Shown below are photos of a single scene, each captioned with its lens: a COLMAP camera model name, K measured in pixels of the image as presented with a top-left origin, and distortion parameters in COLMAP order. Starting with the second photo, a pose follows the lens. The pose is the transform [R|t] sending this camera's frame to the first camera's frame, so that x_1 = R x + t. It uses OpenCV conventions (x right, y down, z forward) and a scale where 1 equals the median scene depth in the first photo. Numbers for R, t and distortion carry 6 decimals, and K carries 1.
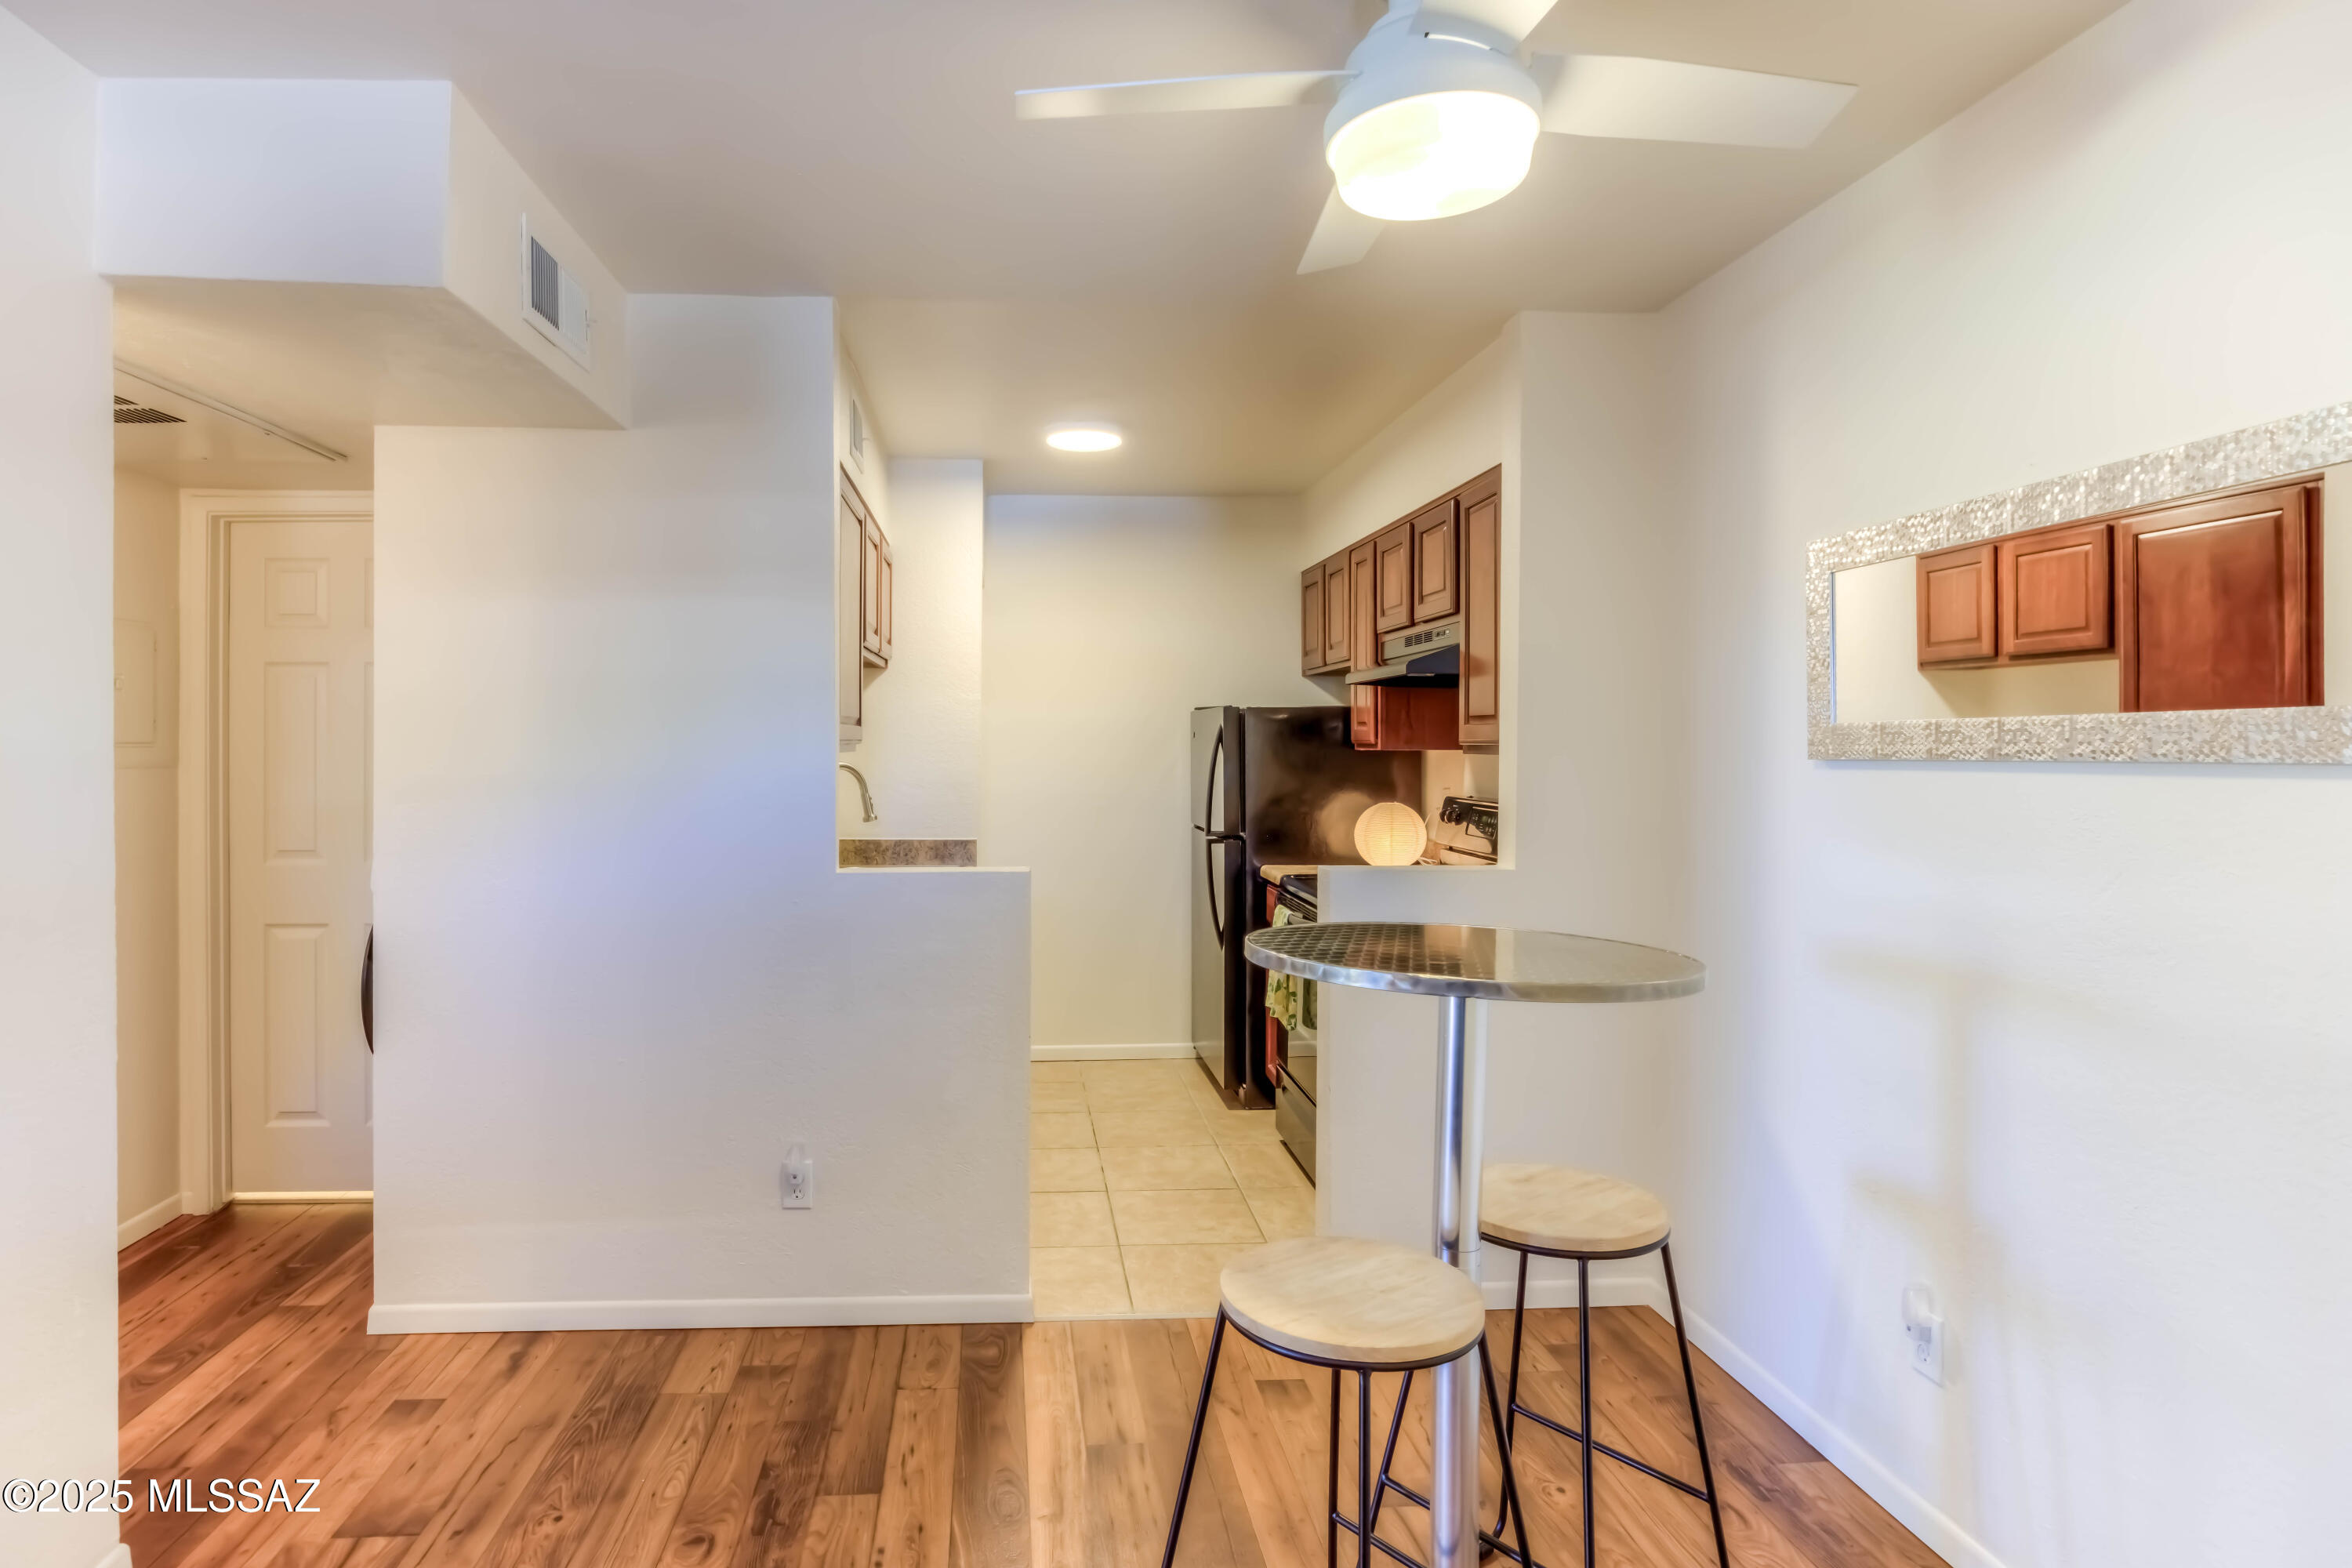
lens RADIAL K [[1279.3, 0, 1065.2], [0, 1279.3, 776.6], [0, 0, 1]] dist [0.002387, 0.000183]
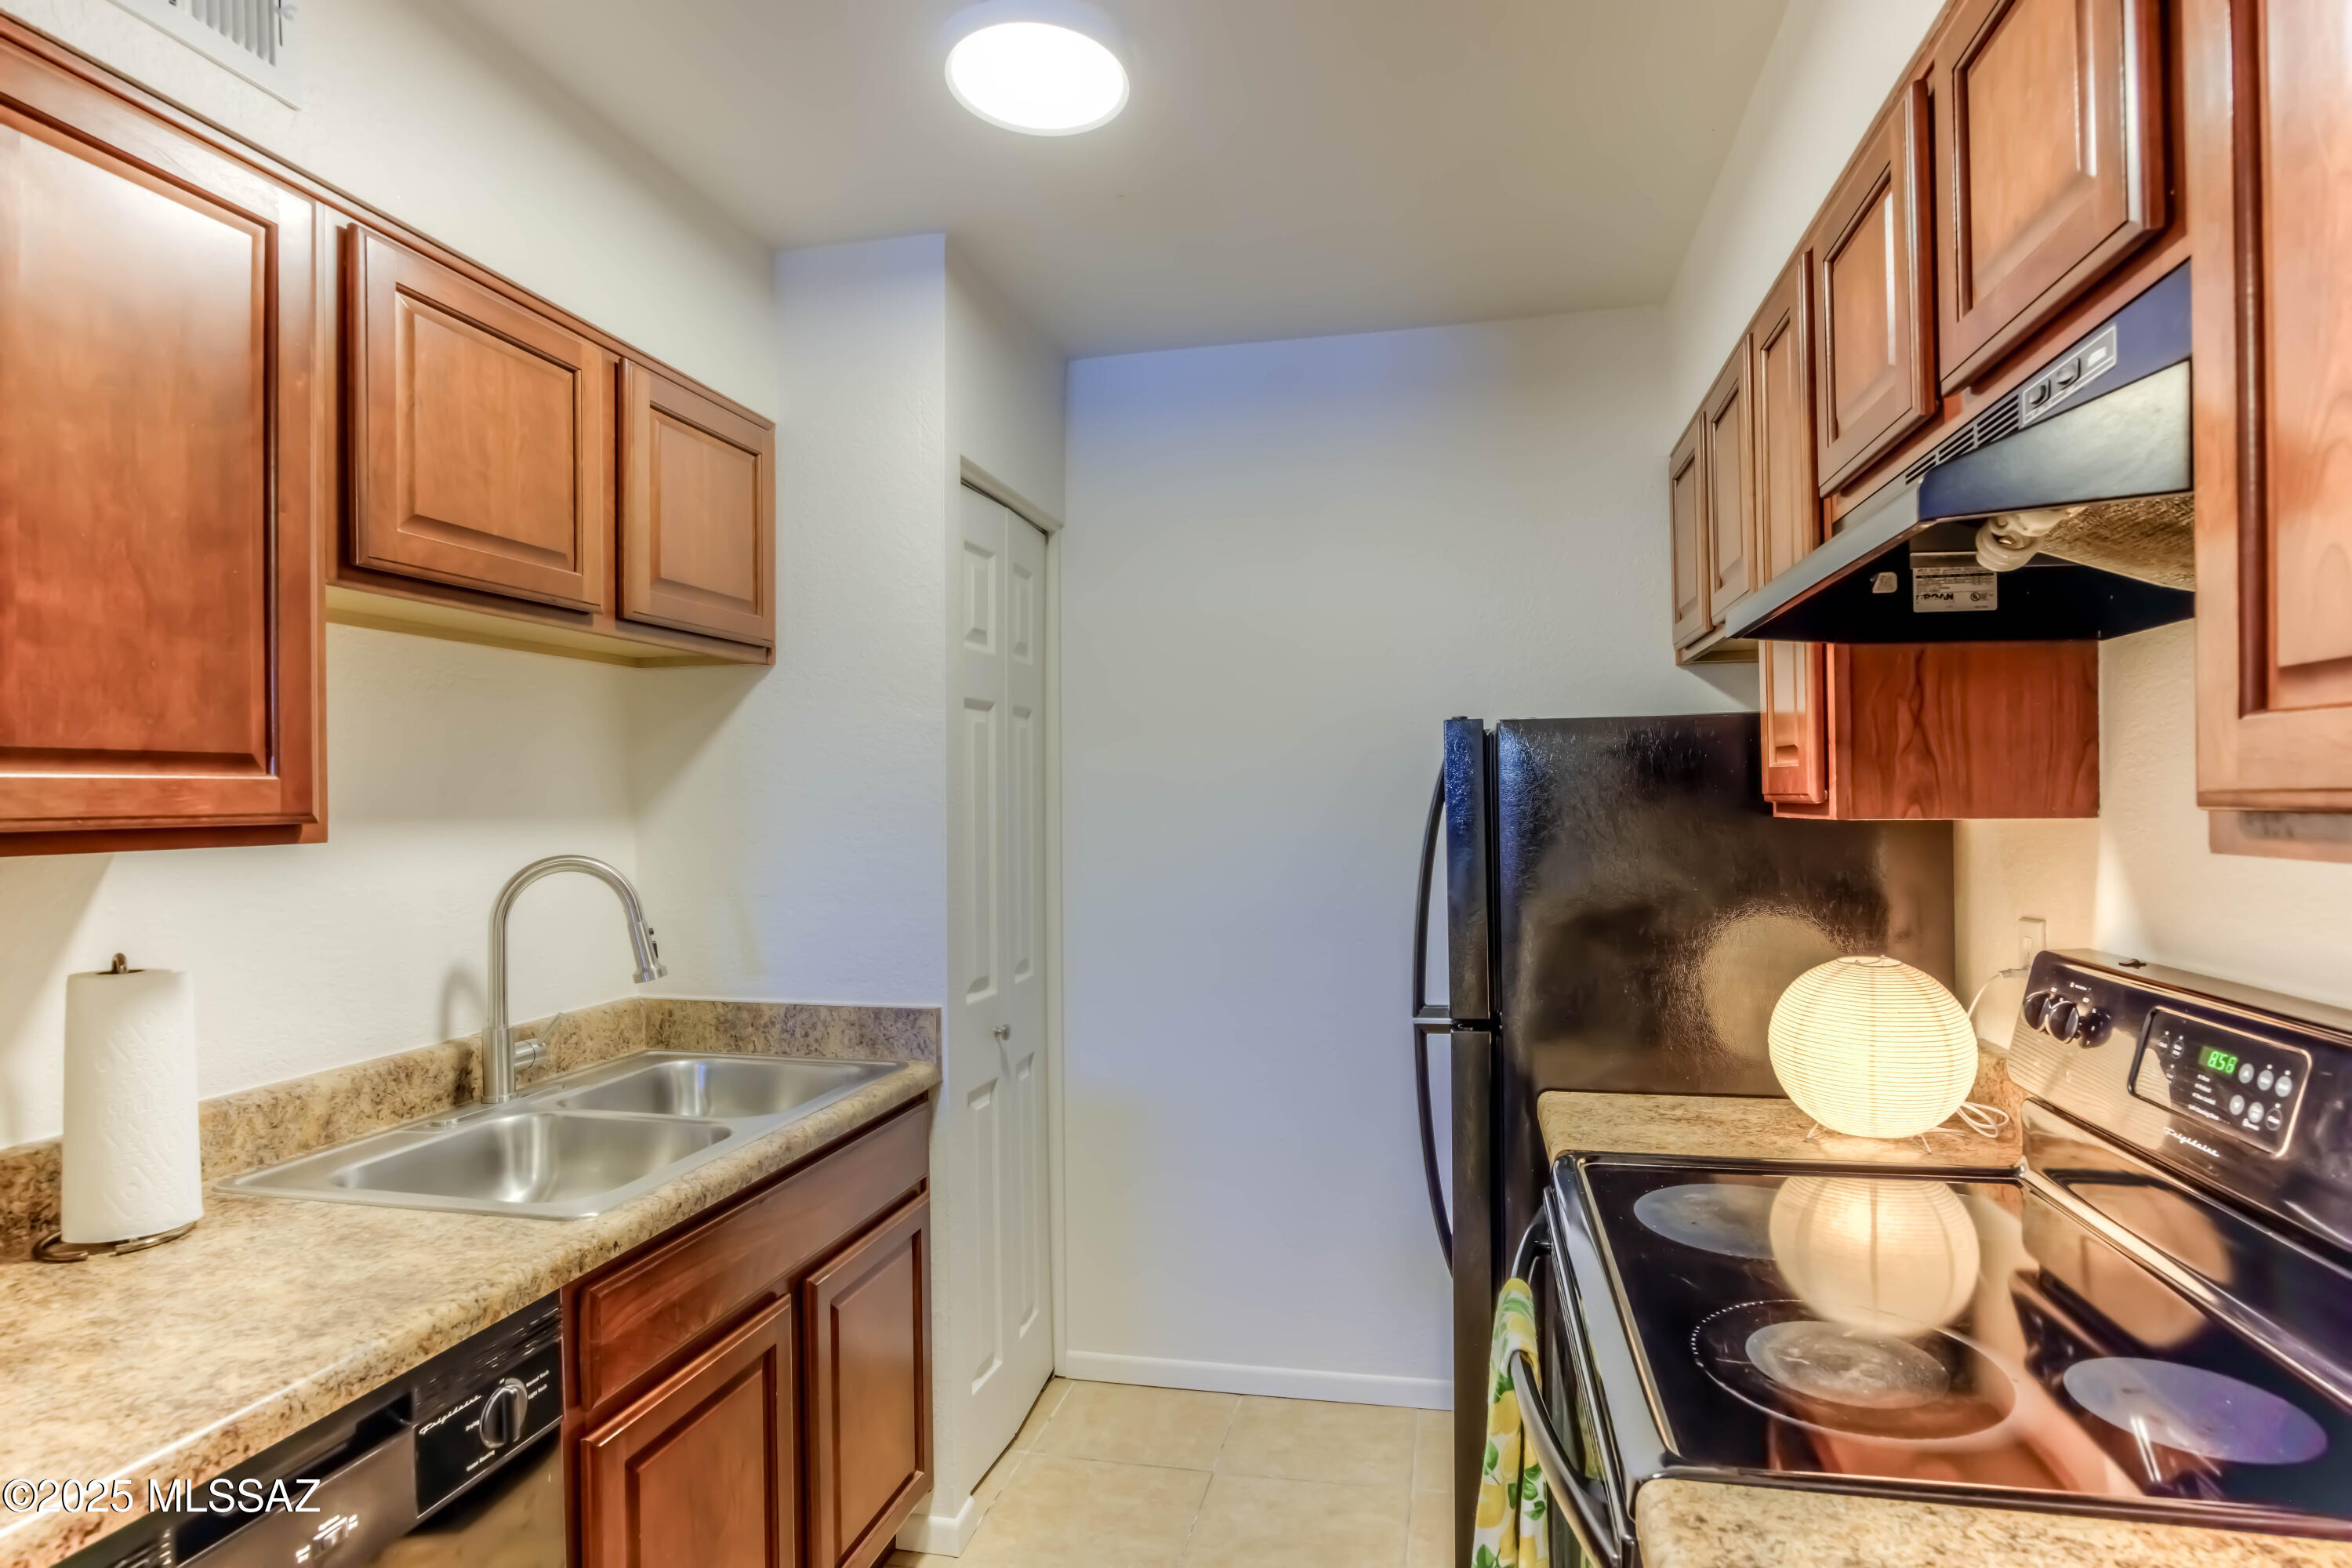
lens RADIAL K [[1209.3, 0, 1235.0], [0, 1209.3, 794.6], [0, 0, 1]] dist [-0.030919, 0.000805]
pose [[0.969721, -0.011895, -0.243926, 0.154576], [0.004715, 0.999539, -0.029997, -0.017647], [0.244170, 0.027939, 0.969330, 0.591357]]
